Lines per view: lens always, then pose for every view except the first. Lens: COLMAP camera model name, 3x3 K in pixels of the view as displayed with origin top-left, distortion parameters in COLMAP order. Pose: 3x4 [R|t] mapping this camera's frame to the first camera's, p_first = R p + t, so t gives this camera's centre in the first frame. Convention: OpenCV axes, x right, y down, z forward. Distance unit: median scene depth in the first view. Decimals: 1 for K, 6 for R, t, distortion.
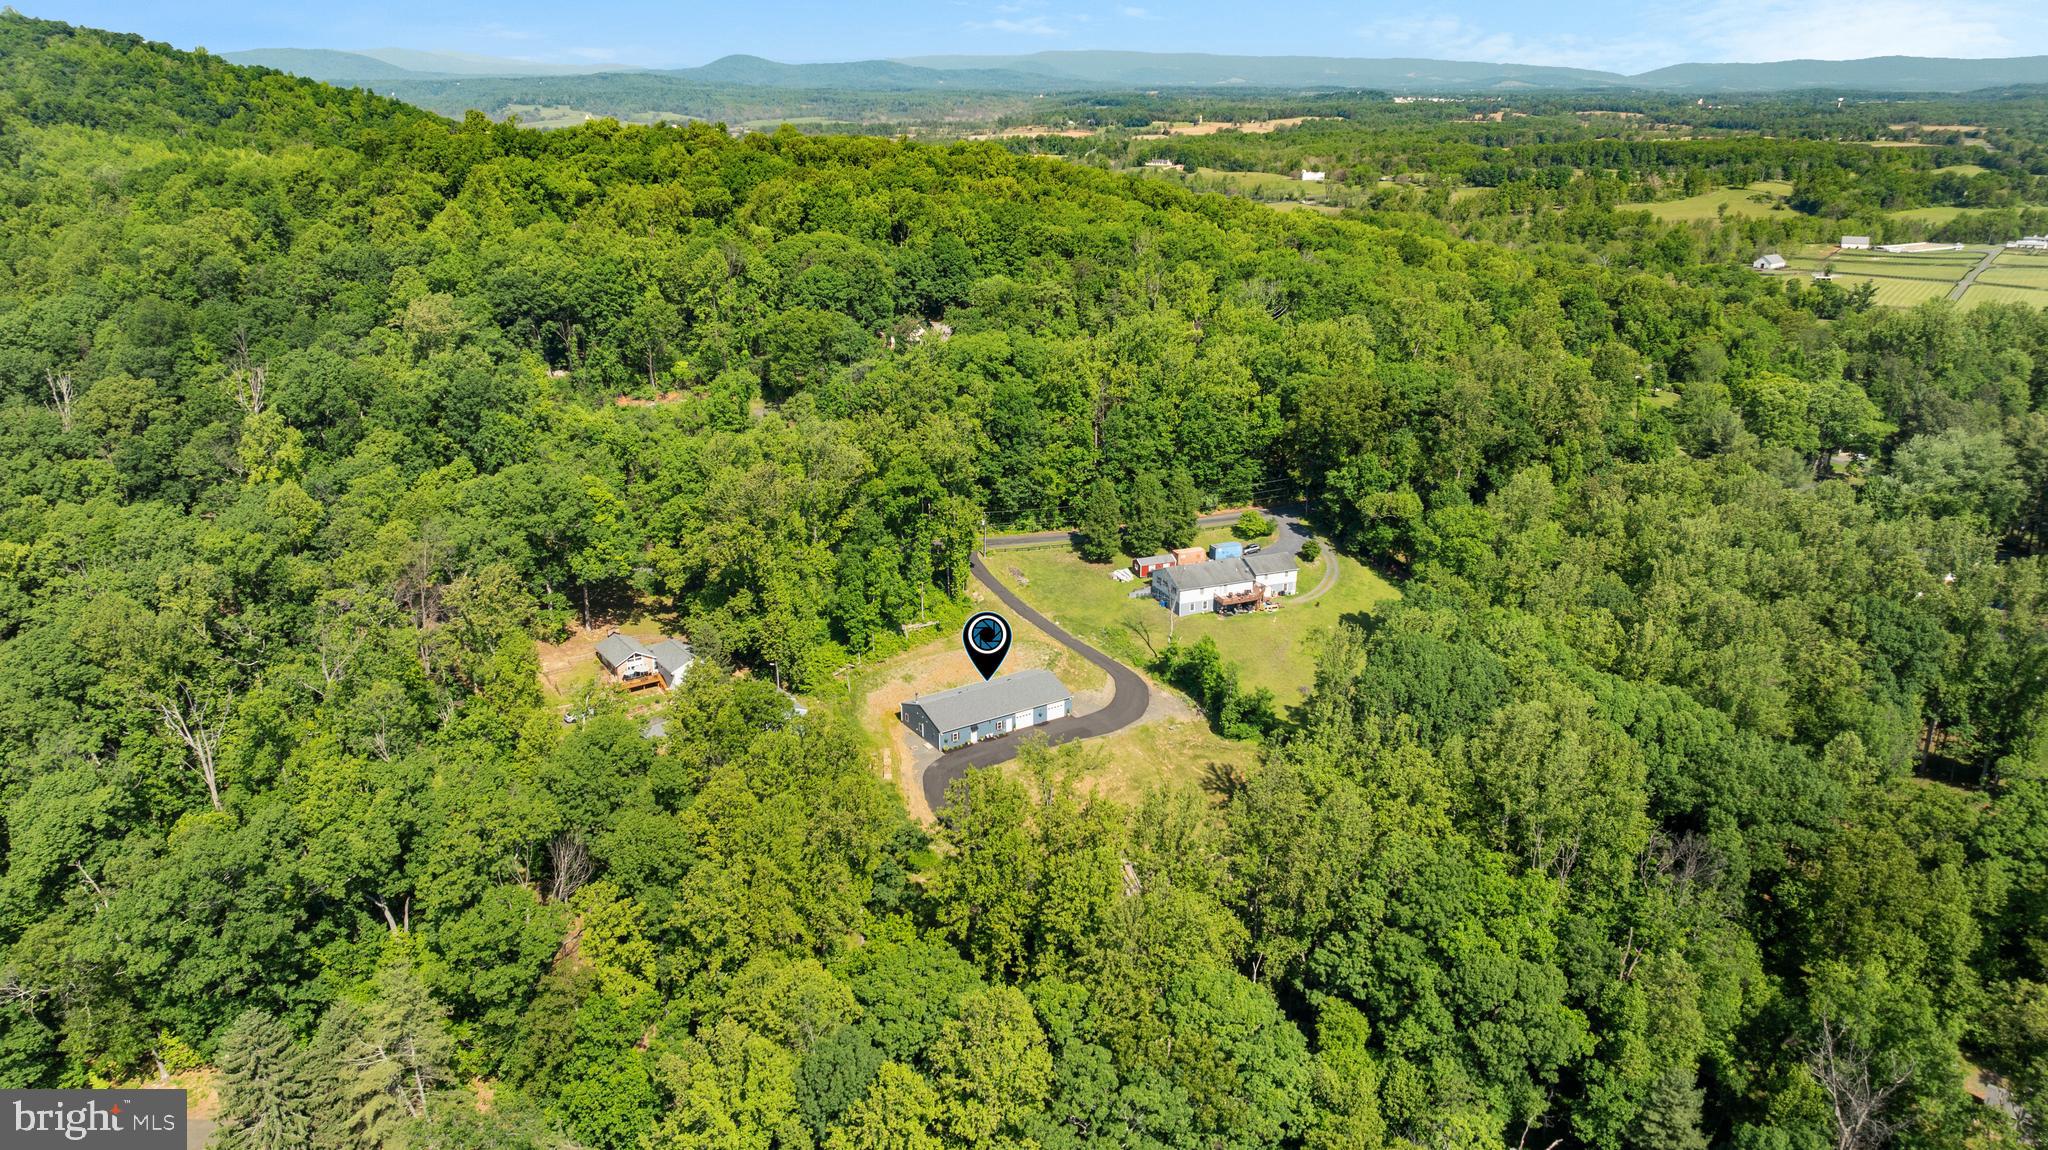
lens RADIAL K [[1418.7, 0, 1021.5], [0, 1418.7, 605.5], [0, 0, 1]] dist [-0.041293, 0.034780]
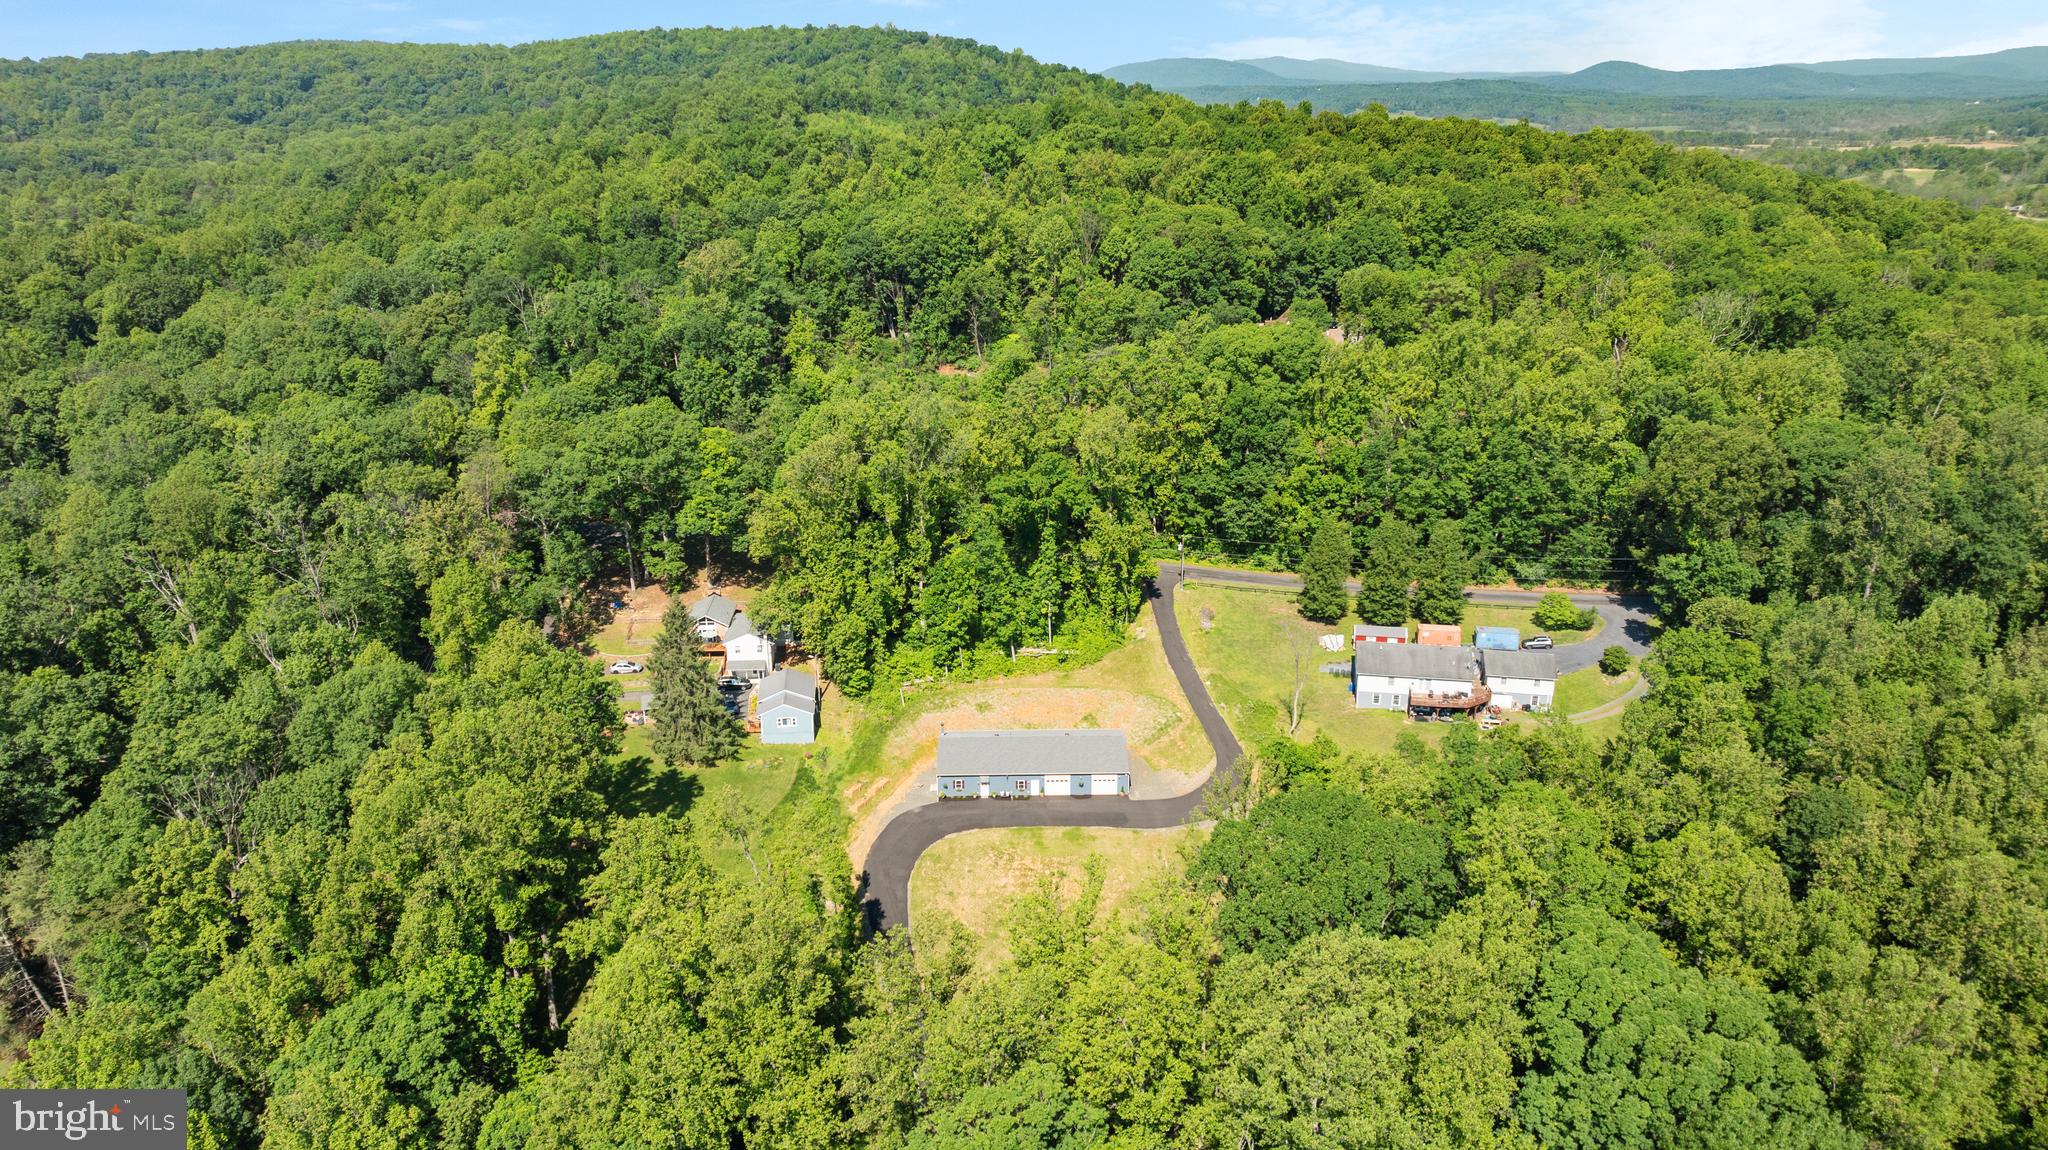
lens RADIAL K [[1418.7, 0, 1021.5], [0, 1418.7, 605.5], [0, 0, 1]] dist [-0.041293, 0.034780]
pose [[0.840809, 0.177783, -0.511306, 0.312445], [-0.180836, 0.982517, 0.044252, -0.043488], [0.510234, 0.055255, 0.858259, 0.235203]]
